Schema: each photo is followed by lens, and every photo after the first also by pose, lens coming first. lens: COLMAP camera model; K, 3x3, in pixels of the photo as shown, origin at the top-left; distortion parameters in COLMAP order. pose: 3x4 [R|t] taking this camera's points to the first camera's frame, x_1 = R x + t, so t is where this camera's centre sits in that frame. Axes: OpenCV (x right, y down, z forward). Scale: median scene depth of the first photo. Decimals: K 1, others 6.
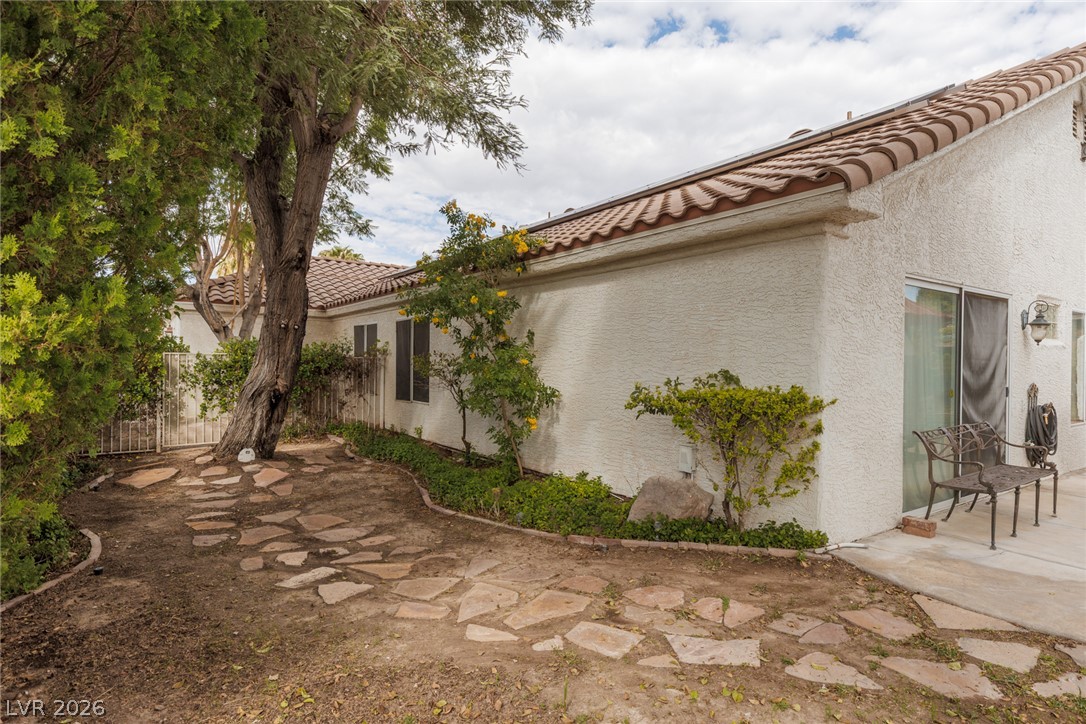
lens RADIAL K [[585.8, 0, 553.2], [0, 585.8, 362.3], [0, 0, 1]] dist [0.003014, -0.000743]
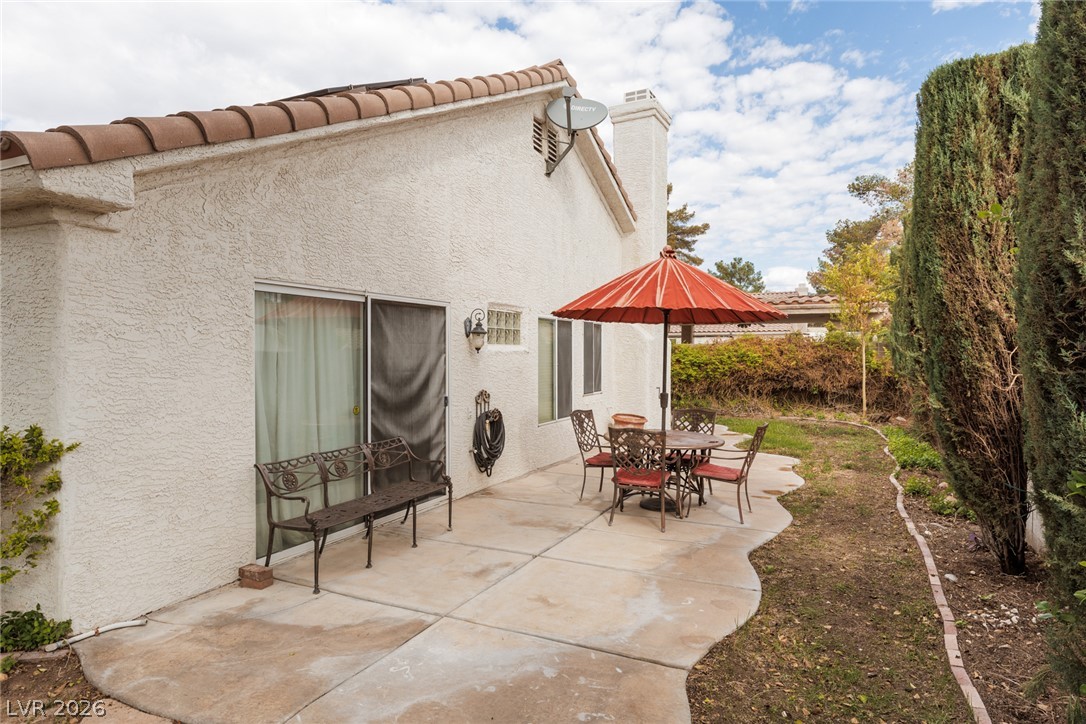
lens RADIAL K [[637.9, 0, 543.0], [0, 637.9, 362.0], [0, 0, 1]] dist [0.009828, -0.000384]
pose [[0.872208, -0.016973, 0.488840, 0.520182], [0.008473, 0.999772, 0.019595, -0.045956], [-0.489061, -0.012949, 0.872153, -0.016155]]
